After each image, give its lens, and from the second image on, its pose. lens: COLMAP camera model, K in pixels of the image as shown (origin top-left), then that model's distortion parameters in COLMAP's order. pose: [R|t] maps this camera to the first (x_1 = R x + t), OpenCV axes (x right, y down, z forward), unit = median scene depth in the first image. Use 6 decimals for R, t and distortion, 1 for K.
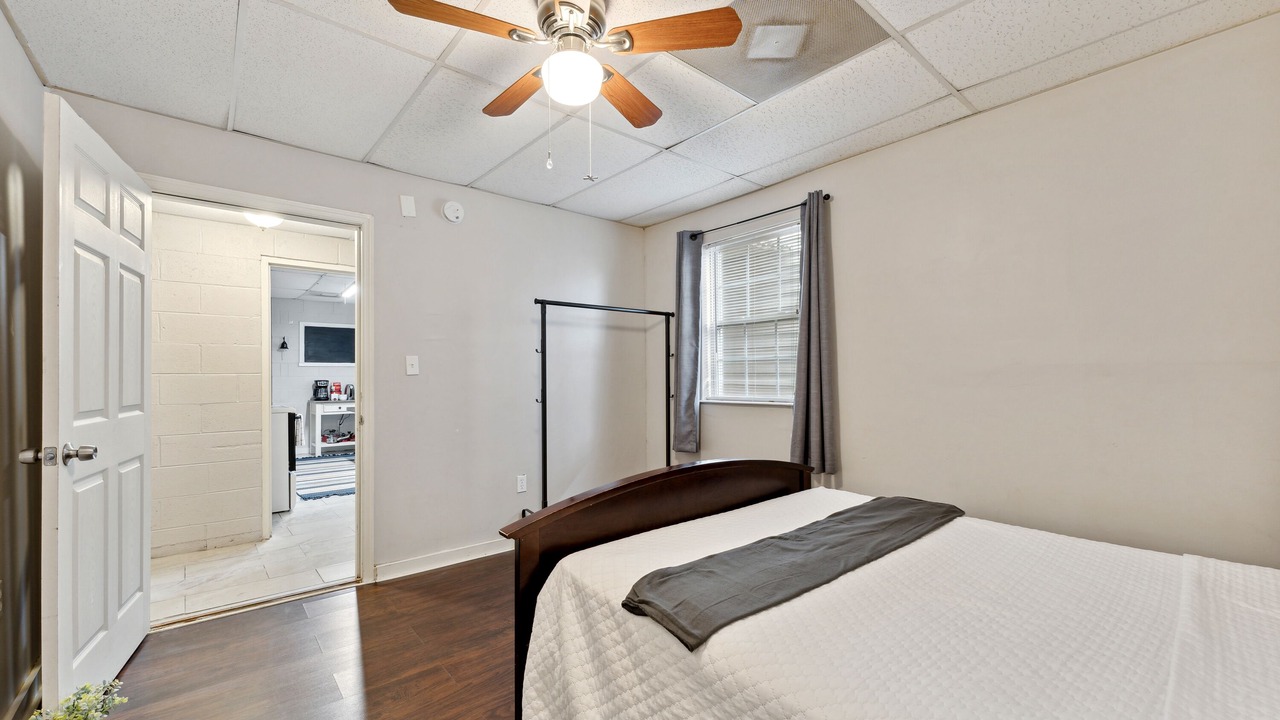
lens RADIAL K [[517.1, 0, 641.2], [0, 517.1, 364.4], [0, 0, 1]] dist [0.003241, -0.000115]
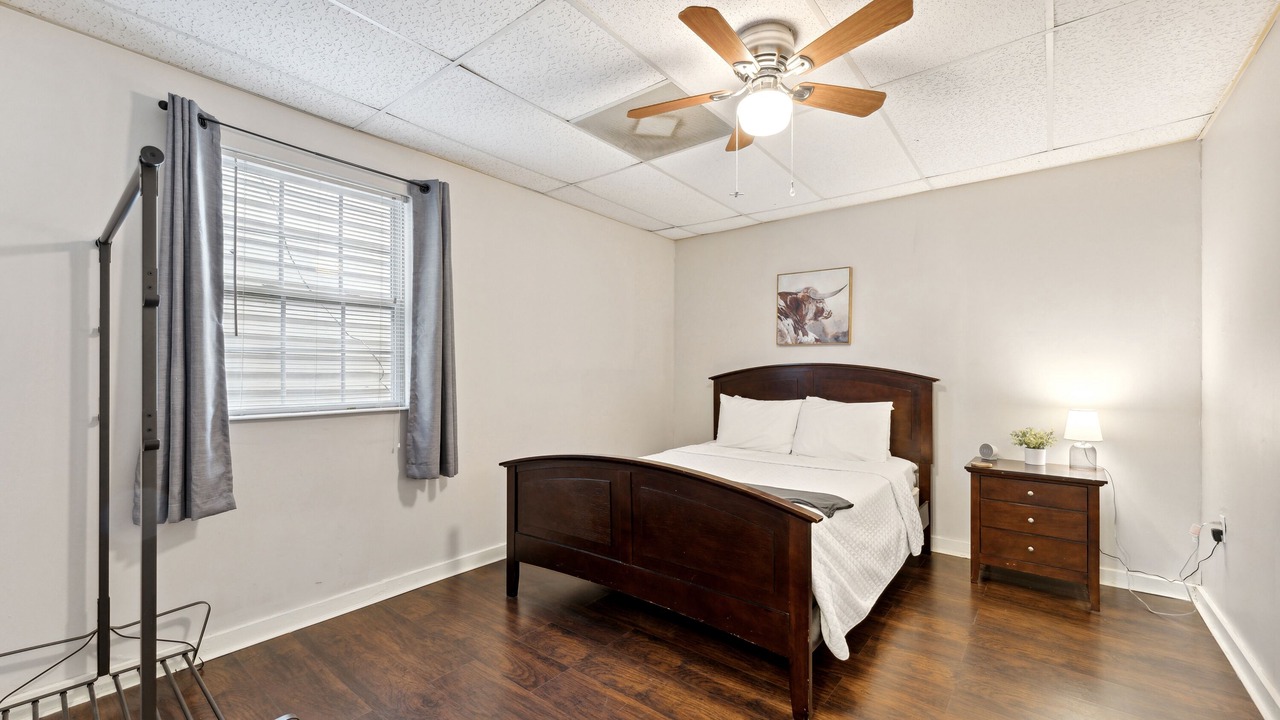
lens RADIAL K [[517.1, 0, 640.1], [0, 517.1, 369.5], [0, 0, 1]] dist [0.003241, -0.000115]
pose [[-0.193018, 0.014657, 0.981086, -0.618369], [-0.016239, 0.999704, -0.018130, 0.021944], [-0.981061, -0.019431, -0.192723, 0.759623]]
